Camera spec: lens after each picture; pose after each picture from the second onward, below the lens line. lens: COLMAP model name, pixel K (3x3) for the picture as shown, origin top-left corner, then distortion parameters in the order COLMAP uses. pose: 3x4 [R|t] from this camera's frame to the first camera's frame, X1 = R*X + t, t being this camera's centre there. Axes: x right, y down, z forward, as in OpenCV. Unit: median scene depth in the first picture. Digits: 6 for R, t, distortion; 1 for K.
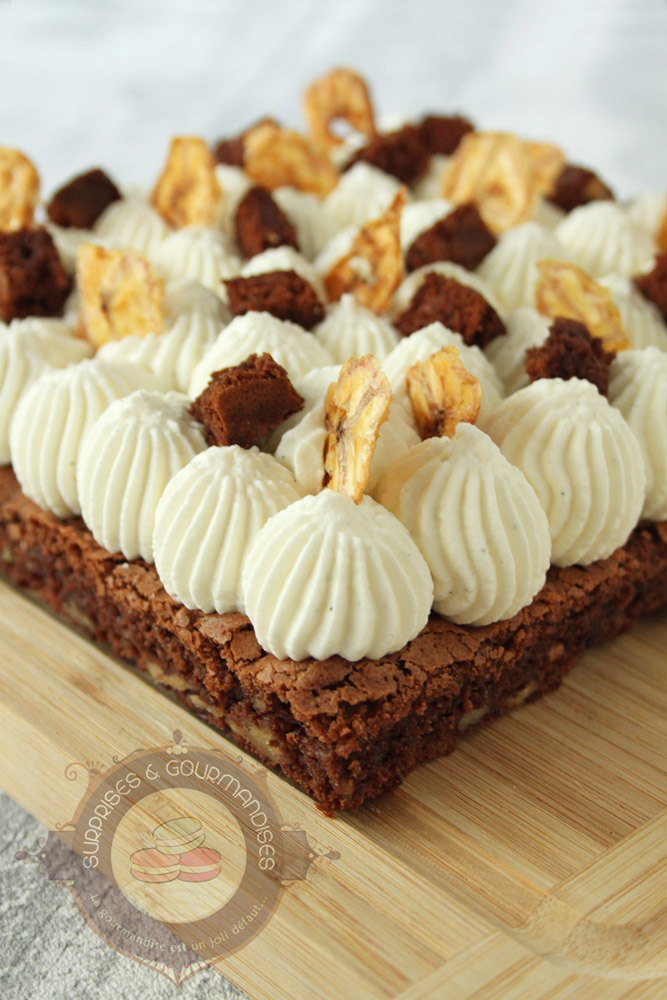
lens RADIAL K [[1673.7, 0, 333.2], [0, 1673.7, 487.4], [0, 0, 1]] dist [-0.001101, 0.034337]
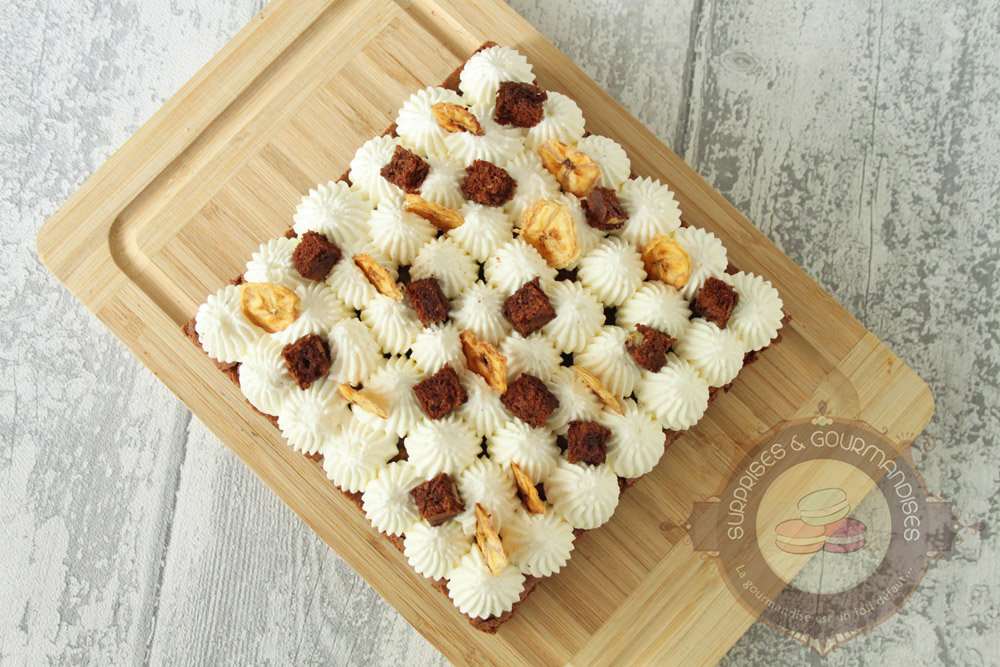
lens RADIAL K [[1193.1, 0, 500.0], [0, 1193.1, 333.5], [0, 0, 1]] dist [-0.085902, -0.003983]
pose [[0.997392, -0.068440, 0.022908, 0.007279], [0.022430, 0.595641, 0.802938, -1.409896], [-0.068598, -0.800330, 0.595623, 0.243702]]
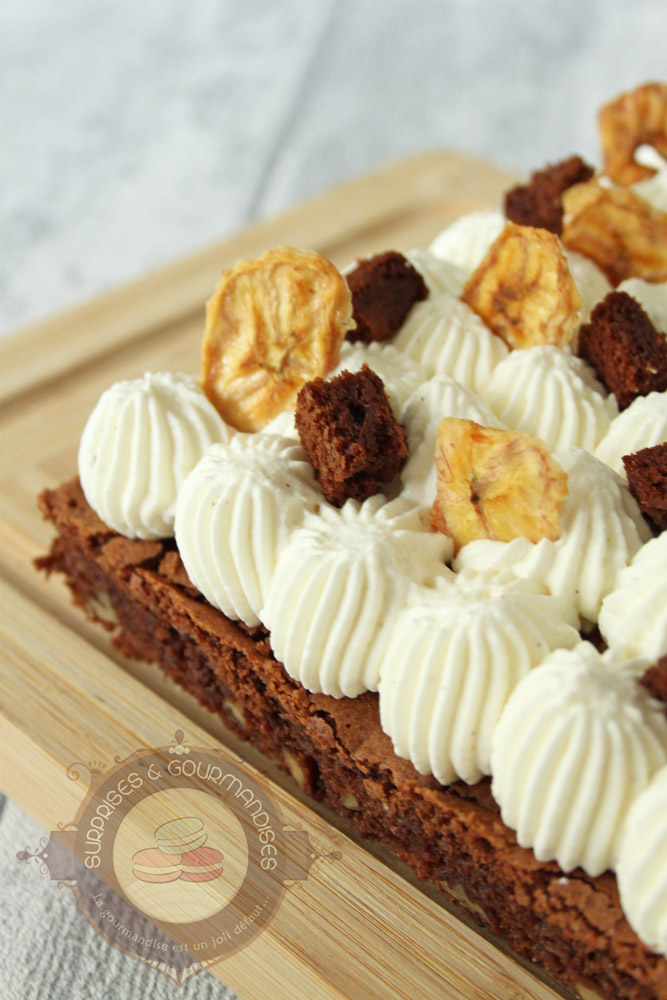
lens RADIAL K [[1693.9, 0, 333.5], [0, 1693.9, 500.0], [0, 0, 1]] dist [0.003464, 0.023270]
pose [[0.998962, -0.024719, 0.038261, -0.257788], [0.018548, 0.987900, 0.153979, -0.253541], [-0.041605, -0.153109, 0.987333, 0.249741]]
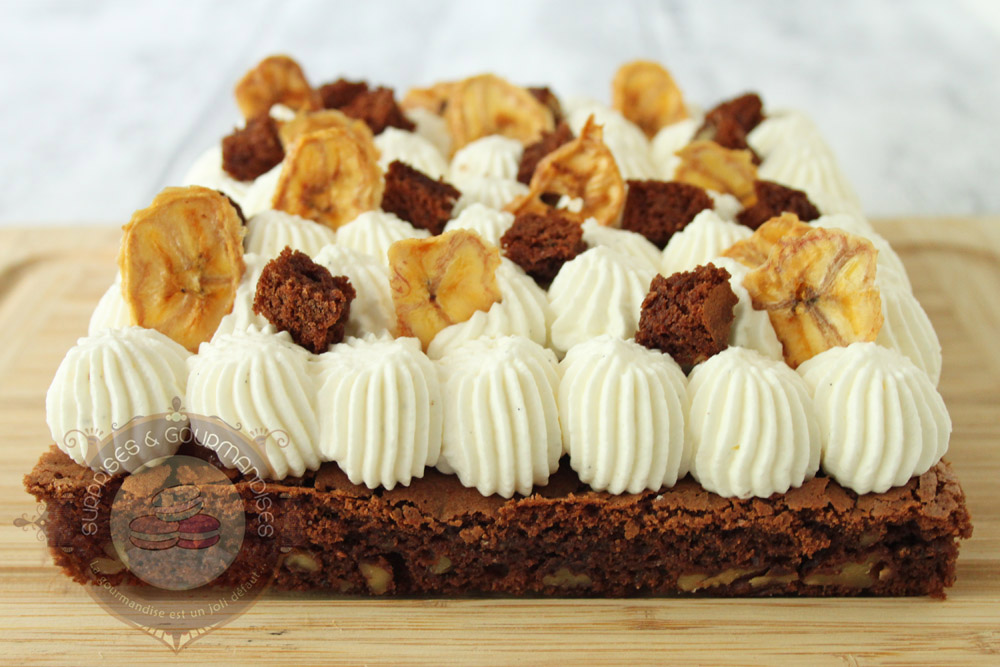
lens RADIAL K [[1445.8, 0, 501.5], [0, 1445.8, 364.7], [0, 0, 1]] dist [-0.041922, 0.043977]
pose [[0.690505, -0.333965, 0.641616, -0.747817], [0.354827, 0.929365, 0.101875, -0.158466], [-0.630318, 0.157317, 0.760231, 0.360358]]
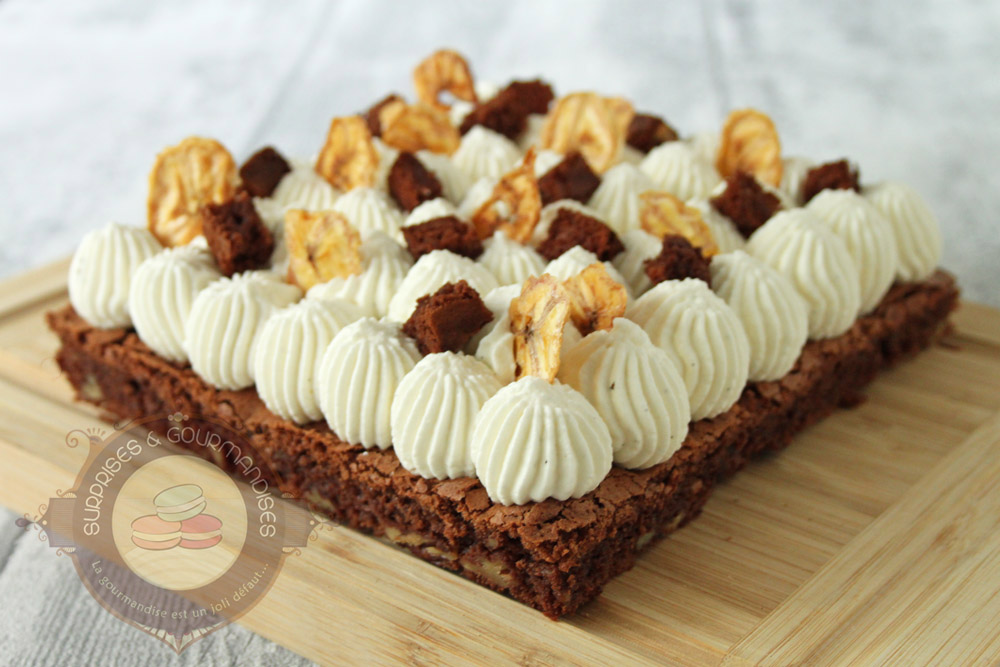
lens RADIAL K [[1673.7, 0, 500.0], [0, 1673.7, 333.5], [0, 0, 1]] dist [-0.001101, 0.034337]
pose [[0.989258, -0.092710, 0.113016, -0.158961], [0.098506, 0.994035, -0.046813, 0.025522], [-0.108002, 0.057443, 0.992490, -0.299197]]
